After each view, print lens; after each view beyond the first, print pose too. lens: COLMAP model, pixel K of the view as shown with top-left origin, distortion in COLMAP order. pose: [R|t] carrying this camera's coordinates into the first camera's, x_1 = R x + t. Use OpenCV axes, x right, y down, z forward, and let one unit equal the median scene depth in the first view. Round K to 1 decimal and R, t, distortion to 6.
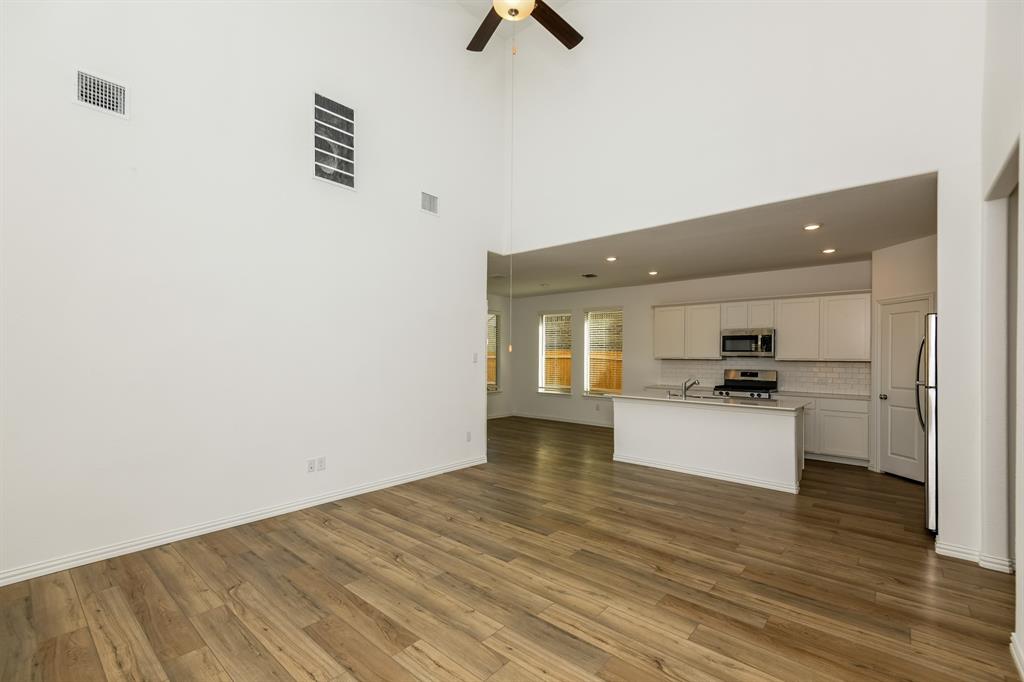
lens RADIAL K [[444.7, 0, 502.3], [0, 444.7, 350.1], [0, 0, 1]] dist [0.001870, 0.000128]
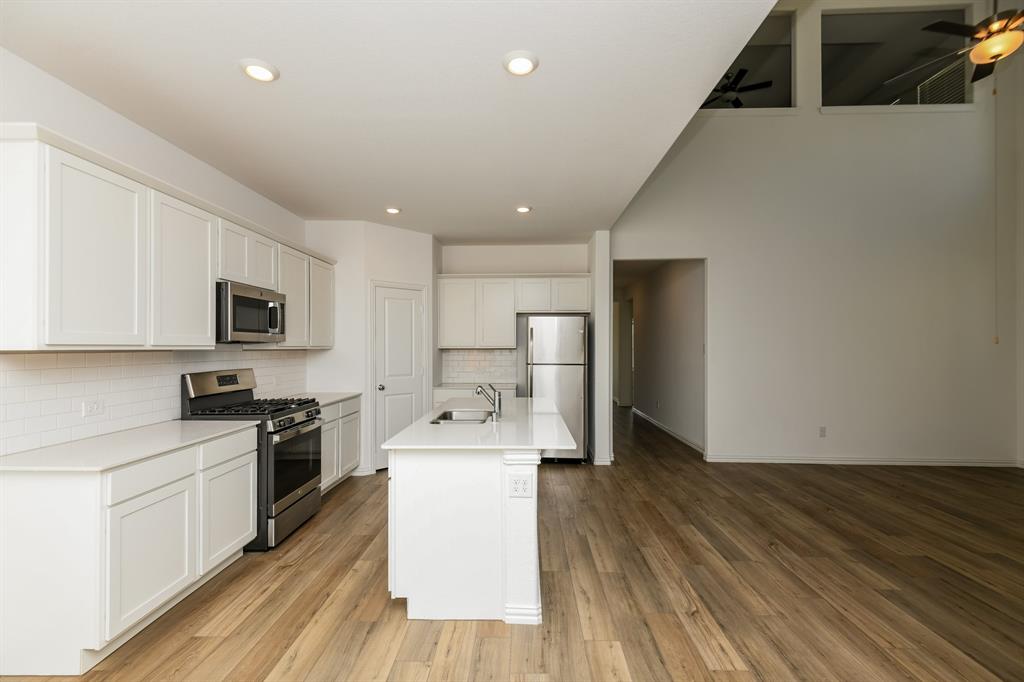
lens RADIAL K [[444.7, 0, 531.2], [0, 444.7, 344.8], [0, 0, 1]] dist [0.001870, 0.000128]
pose [[-0.657664, -0.007070, 0.753278, -0.035373], [-0.015302, 0.999875, -0.003976, 0.022195], [-0.753156, -0.014141, -0.657690, 1.744580]]
